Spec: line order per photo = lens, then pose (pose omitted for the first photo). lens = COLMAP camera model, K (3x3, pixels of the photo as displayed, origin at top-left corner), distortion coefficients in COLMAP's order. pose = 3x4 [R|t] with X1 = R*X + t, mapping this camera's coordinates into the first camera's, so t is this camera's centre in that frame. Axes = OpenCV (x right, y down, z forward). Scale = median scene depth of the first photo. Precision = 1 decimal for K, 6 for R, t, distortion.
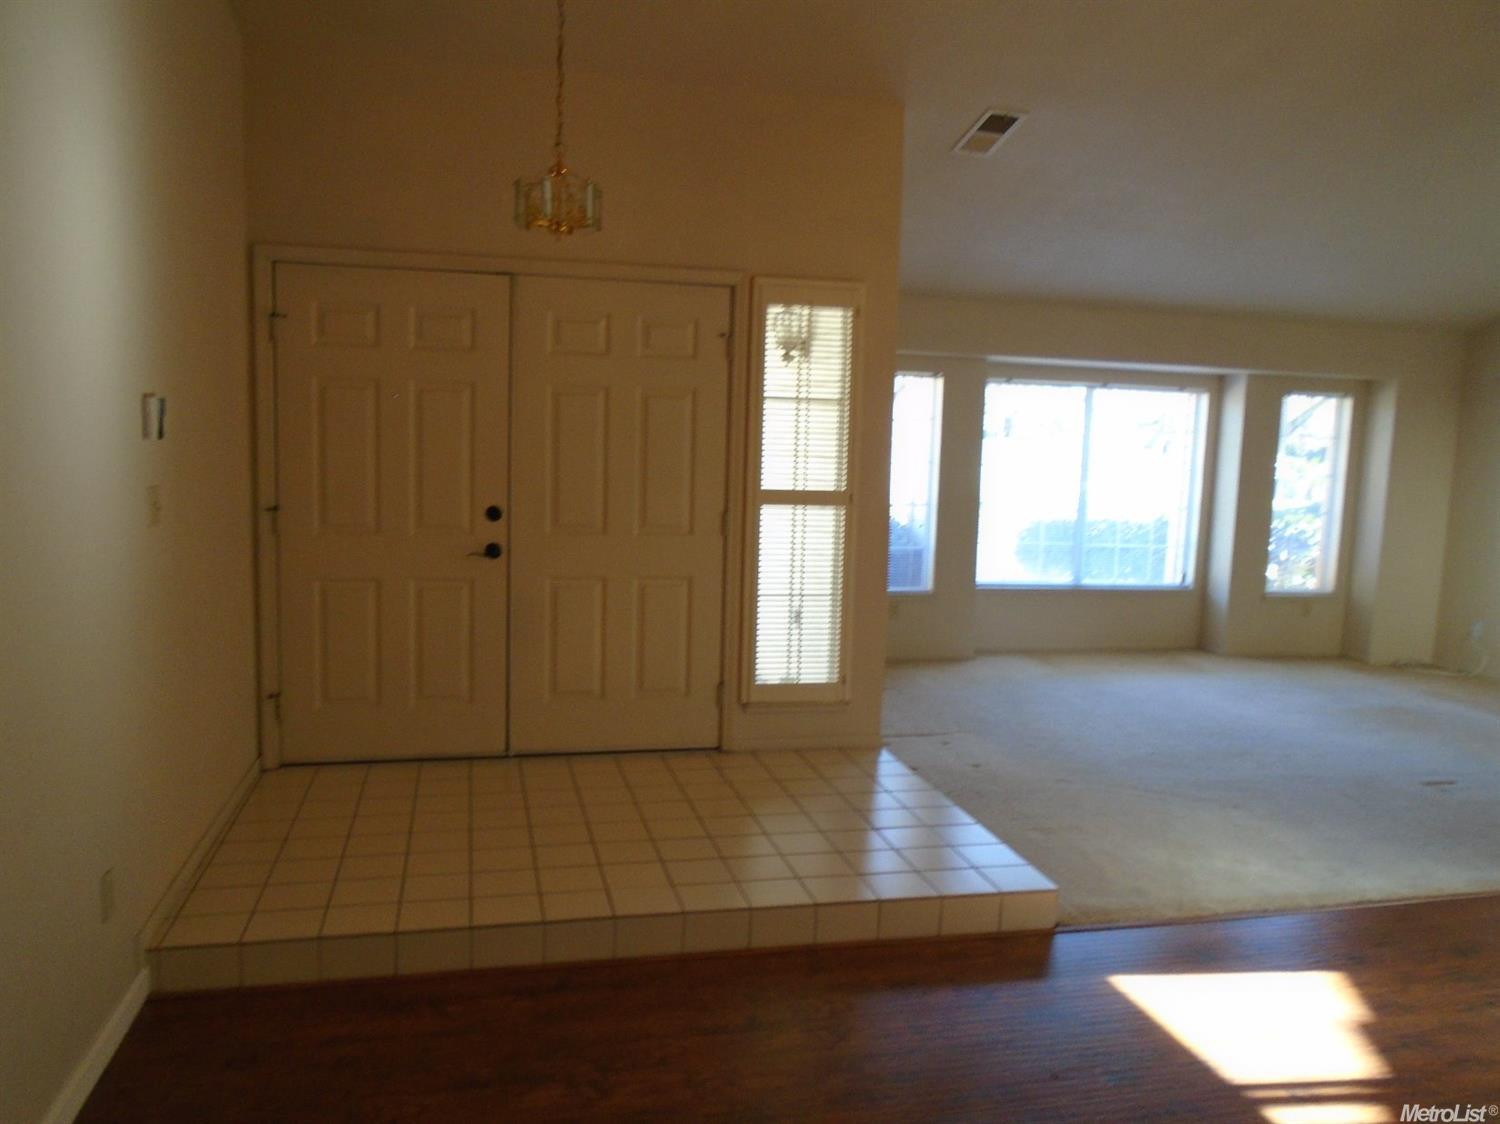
lens RADIAL K [[1145.1, 0, 761.9], [0, 1145.1, 555.5], [0, 0, 1]] dist [0.006844, -0.000957]
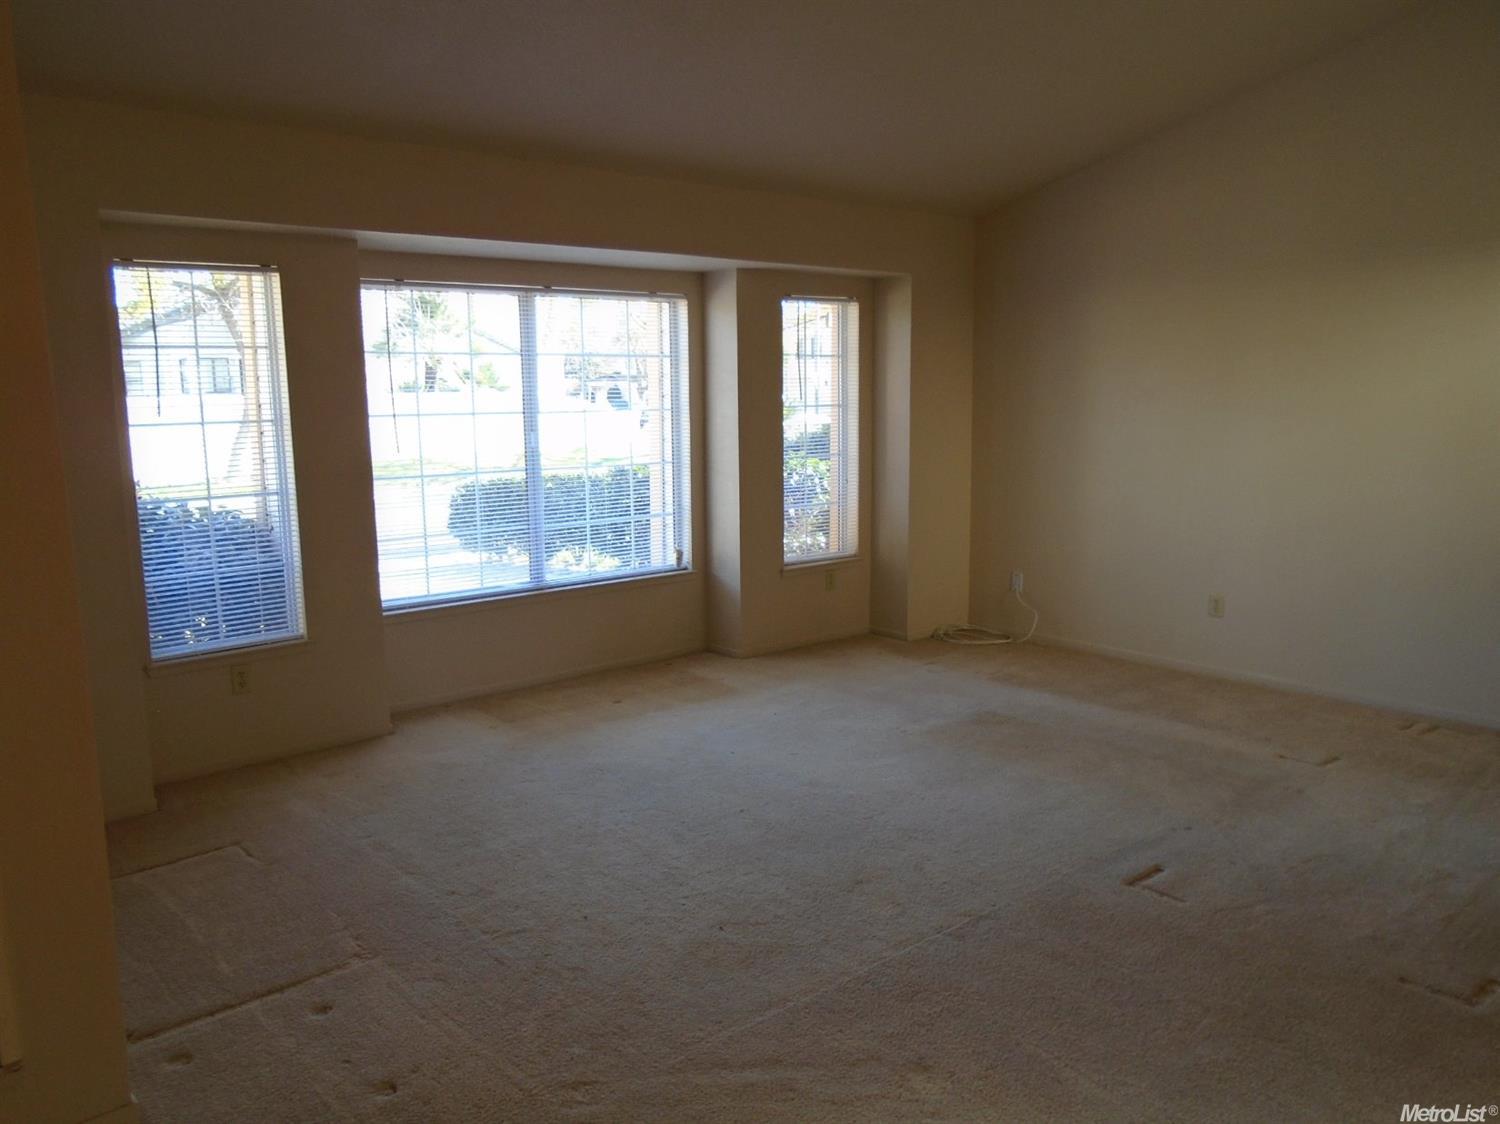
lens RADIAL K [[1145.1, 0, 761.9], [0, 1145.1, 555.5], [0, 0, 1]] dist [0.006844, -0.000957]
pose [[0.883241, -0.115828, 0.454388, 0.086382], [0.096768, 0.993177, 0.065074, -0.024547], [-0.458825, -0.013506, 0.888424, 0.339654]]
